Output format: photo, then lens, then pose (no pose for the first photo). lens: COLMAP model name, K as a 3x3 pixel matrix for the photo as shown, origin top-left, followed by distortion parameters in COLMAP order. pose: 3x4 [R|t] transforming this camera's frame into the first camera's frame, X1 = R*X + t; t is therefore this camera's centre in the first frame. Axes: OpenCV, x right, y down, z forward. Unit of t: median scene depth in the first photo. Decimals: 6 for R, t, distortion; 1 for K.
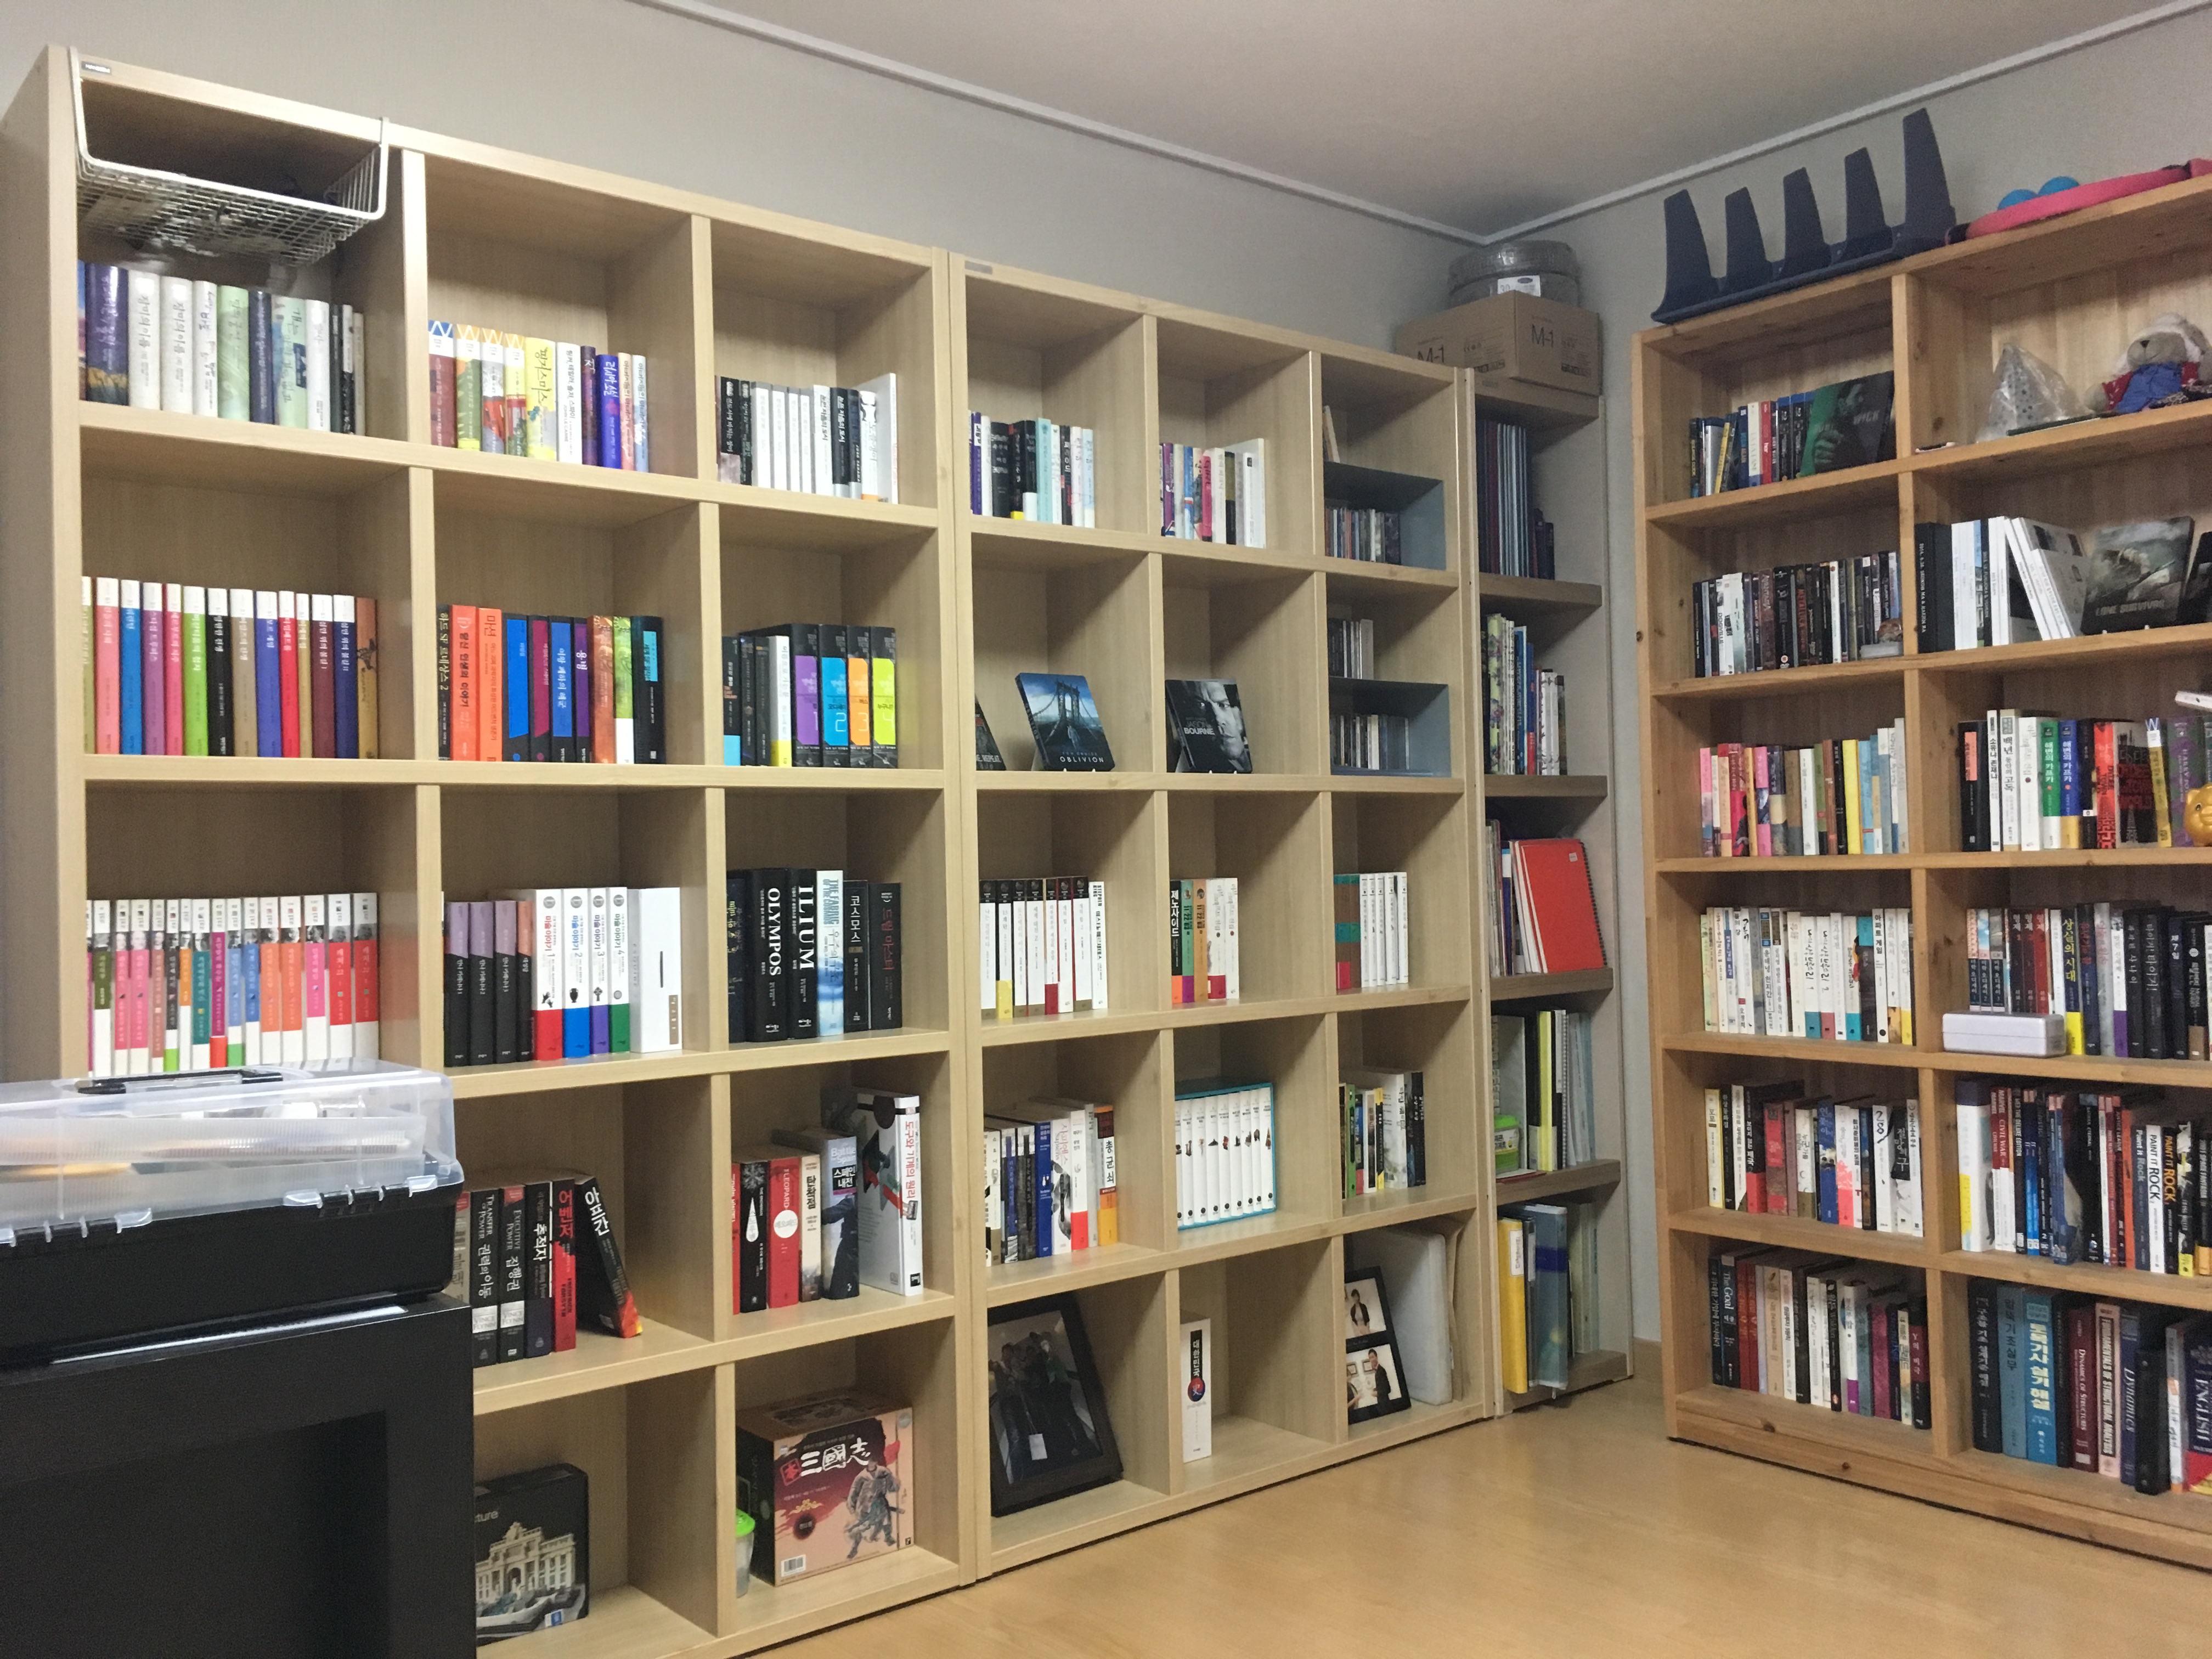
lens RADIAL K [[1887.2, 0, 1095.1], [0, 1887.2, 826.3], [0, 0, 1]] dist [0.078263, -0.111148]
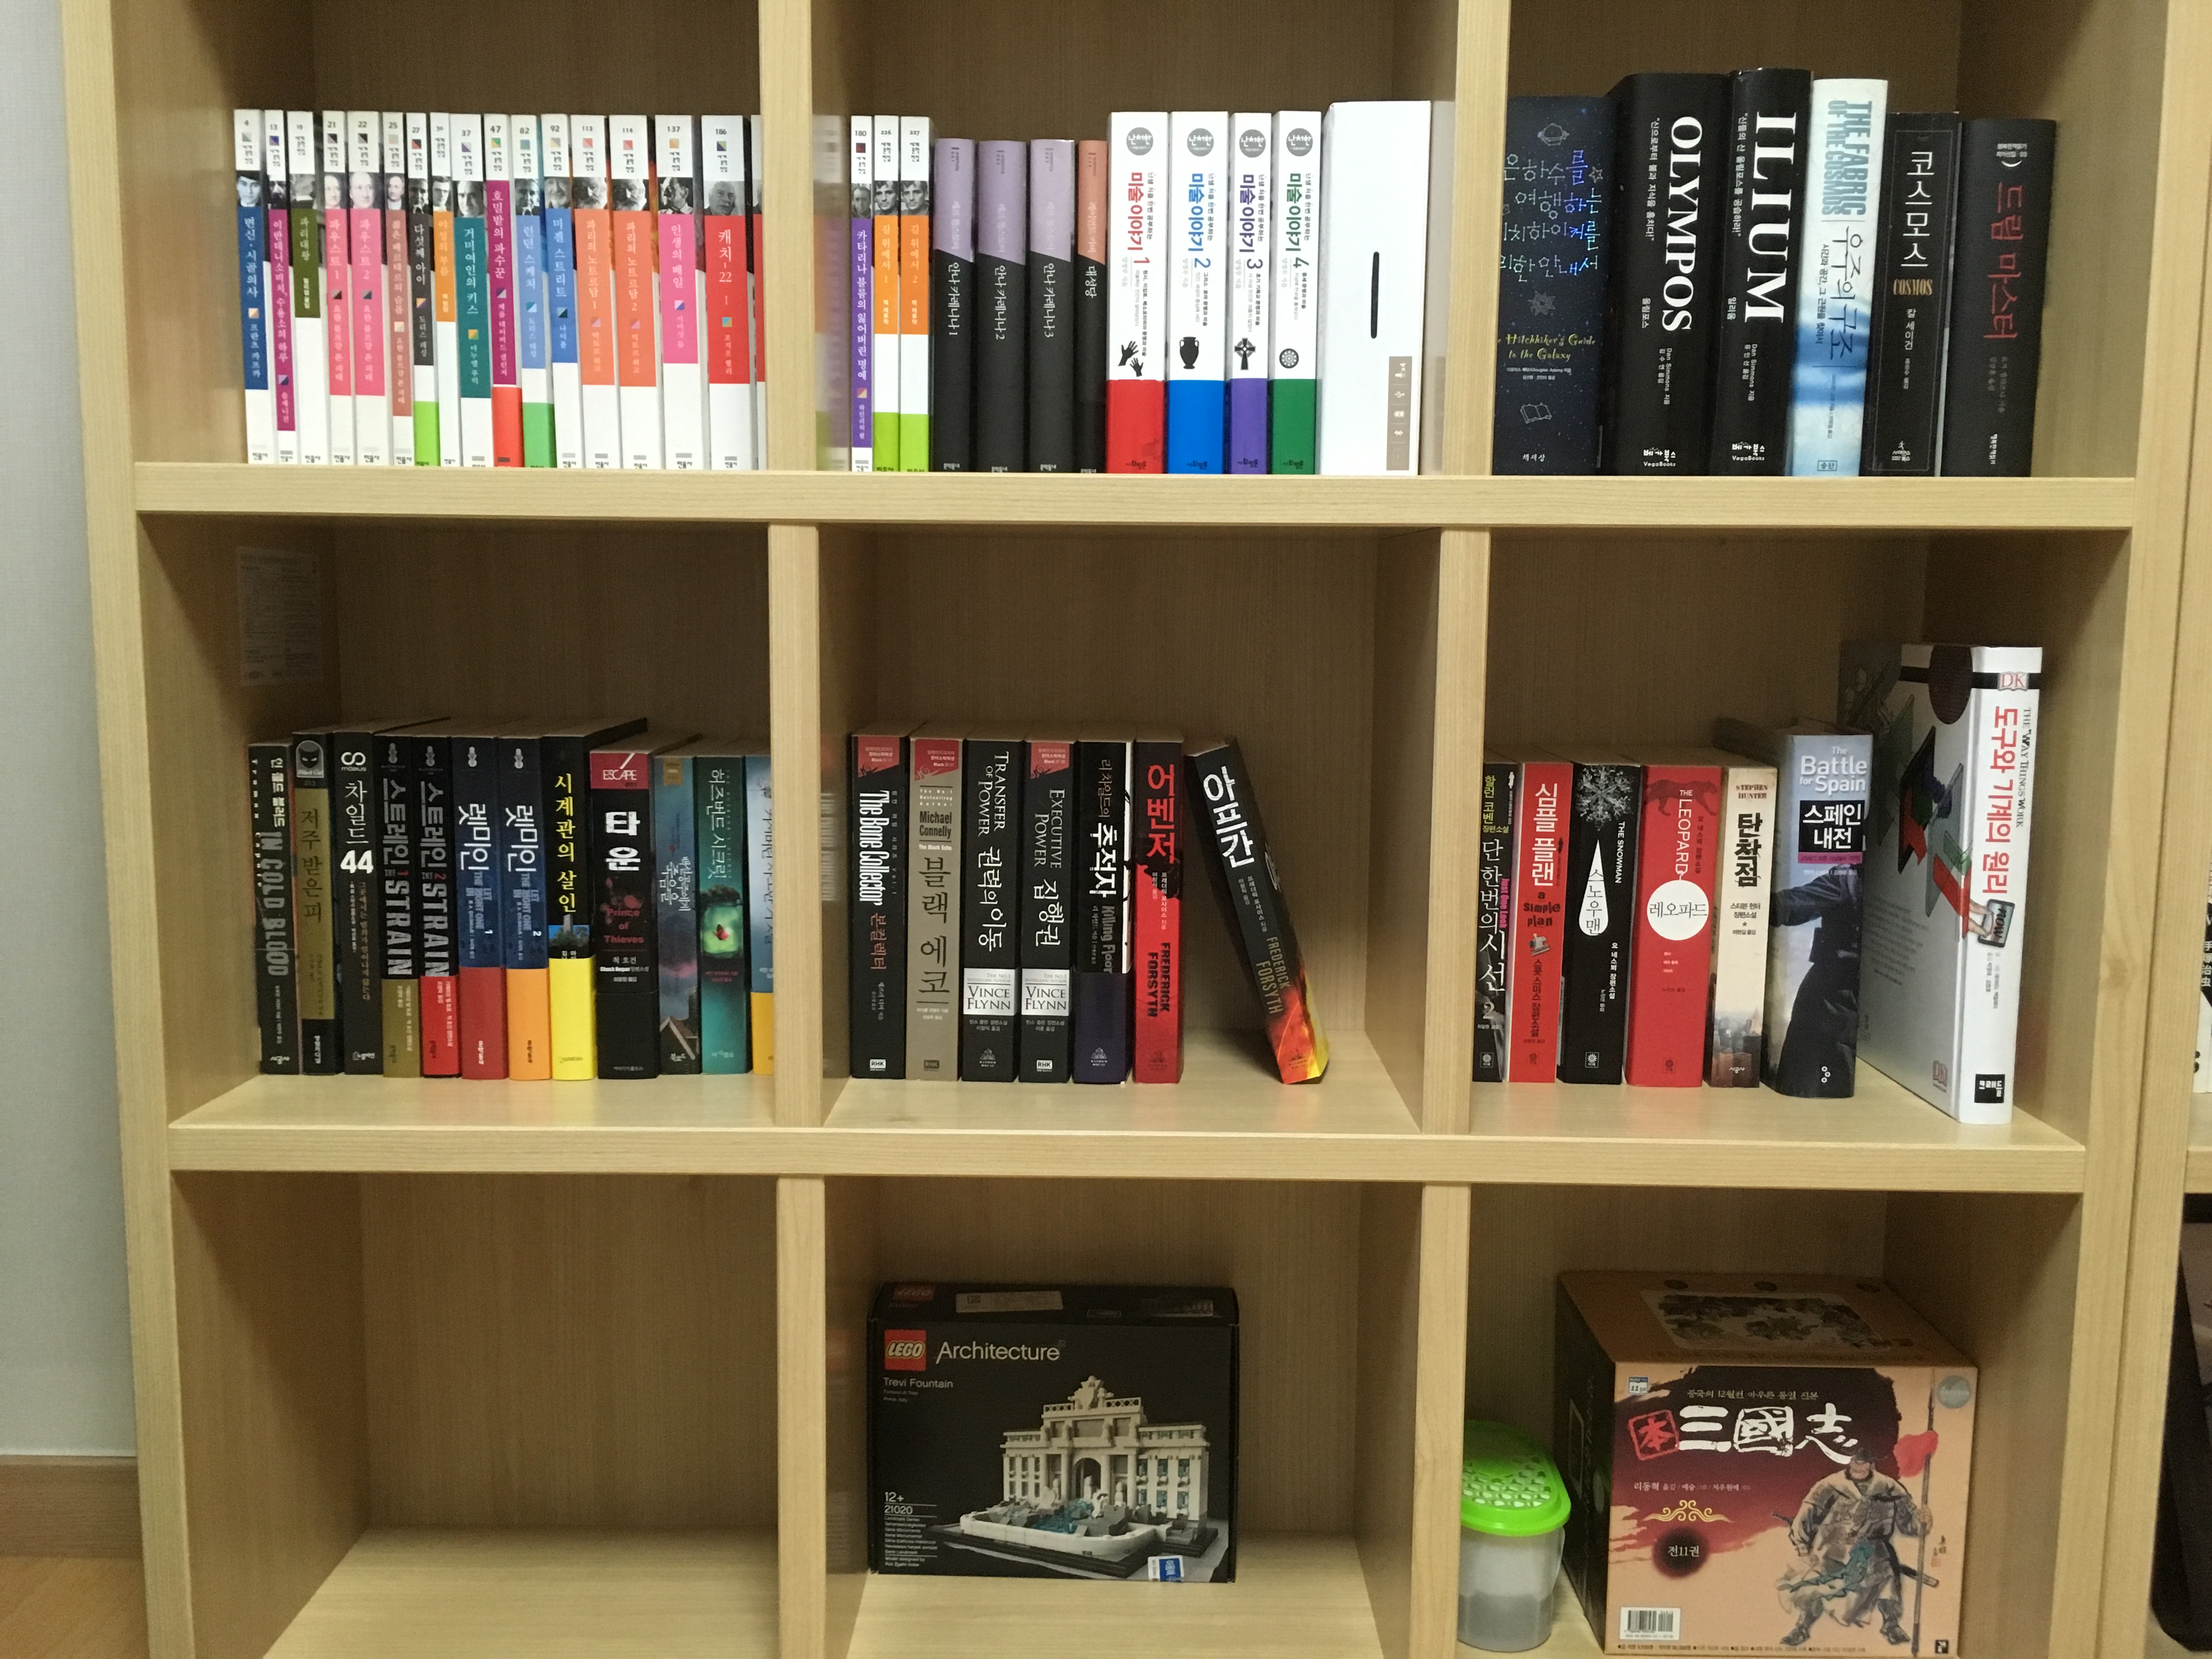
lens RADIAL K [[1887.2, 0, 1102.8], [0, 1887.2, 825.9], [0, 0, 1]] dist [0.078263, -0.111148]
pose [[0.766388, 0.107478, -0.633323, 0.014061], [-0.011853, 0.988102, 0.153342, 0.117130], [0.642268, -0.110012, 0.758544, 0.547307]]
